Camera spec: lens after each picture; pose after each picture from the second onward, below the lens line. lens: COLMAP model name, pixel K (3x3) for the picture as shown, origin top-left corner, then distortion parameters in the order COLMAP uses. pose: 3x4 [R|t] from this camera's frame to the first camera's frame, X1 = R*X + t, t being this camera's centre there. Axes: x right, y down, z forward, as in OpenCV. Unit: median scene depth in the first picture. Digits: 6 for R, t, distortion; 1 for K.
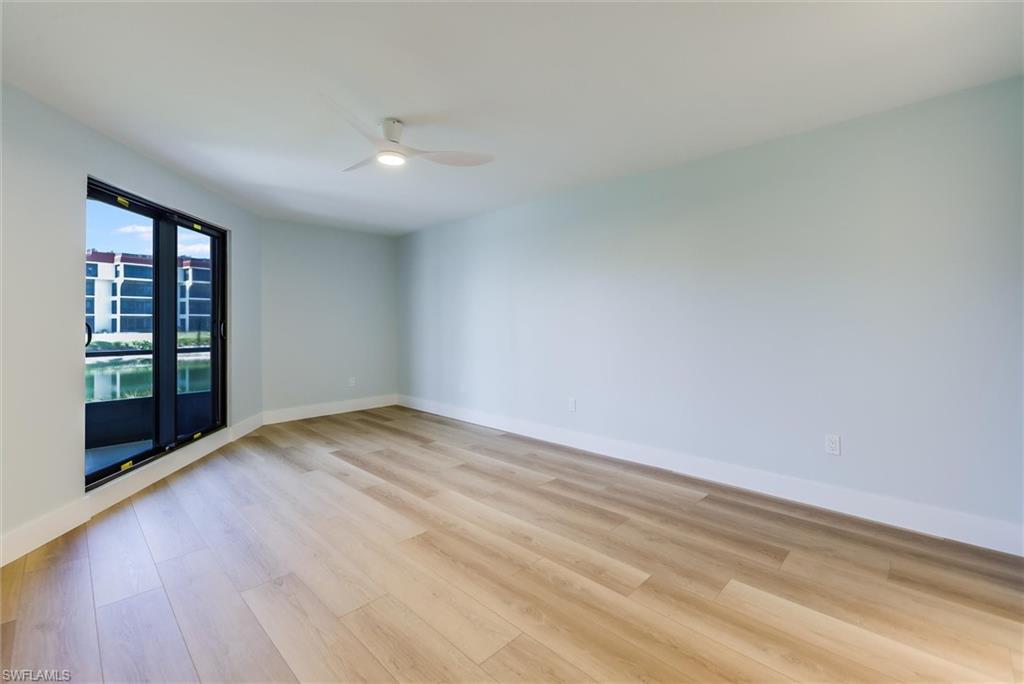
lens RADIAL K [[434.6, 0, 512.0], [0, 434.6, 318.3], [0, 0, 1]] dist [0.000739, 0.000003]
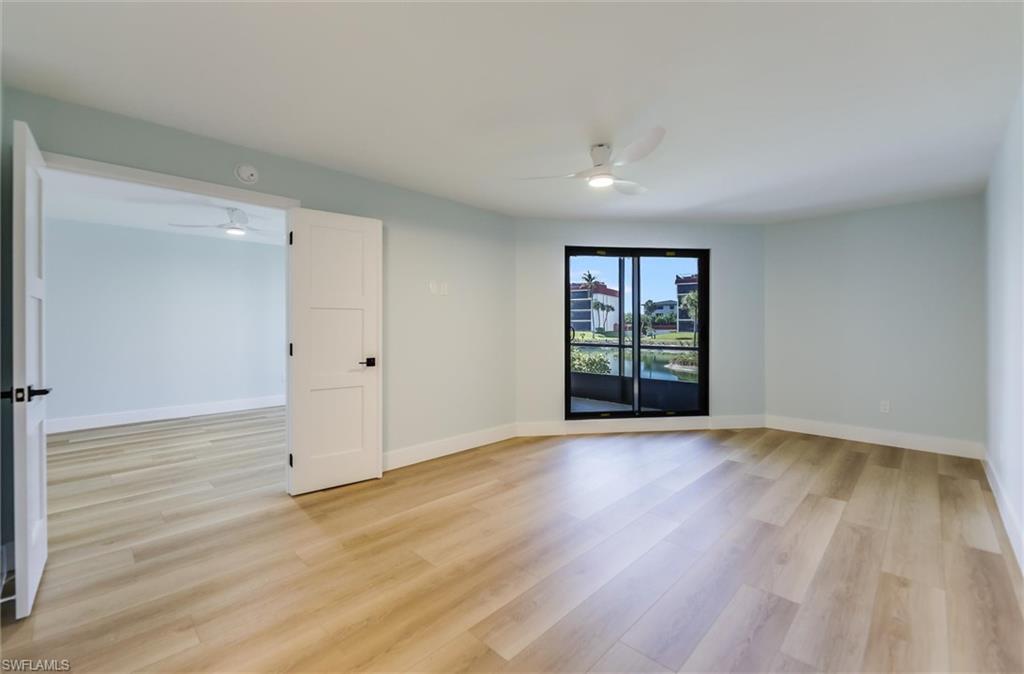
lens RADIAL K [[419.1, 0, 508.8], [0, 419.1, 327.4], [0, 0, 1]] dist [-0.002616, -0.000436]
pose [[0.019600, 0.011171, -0.999745, 0.791796], [0.003073, 0.999932, 0.011233, -0.006116], [0.999803, -0.003293, 0.019565, 0.742707]]
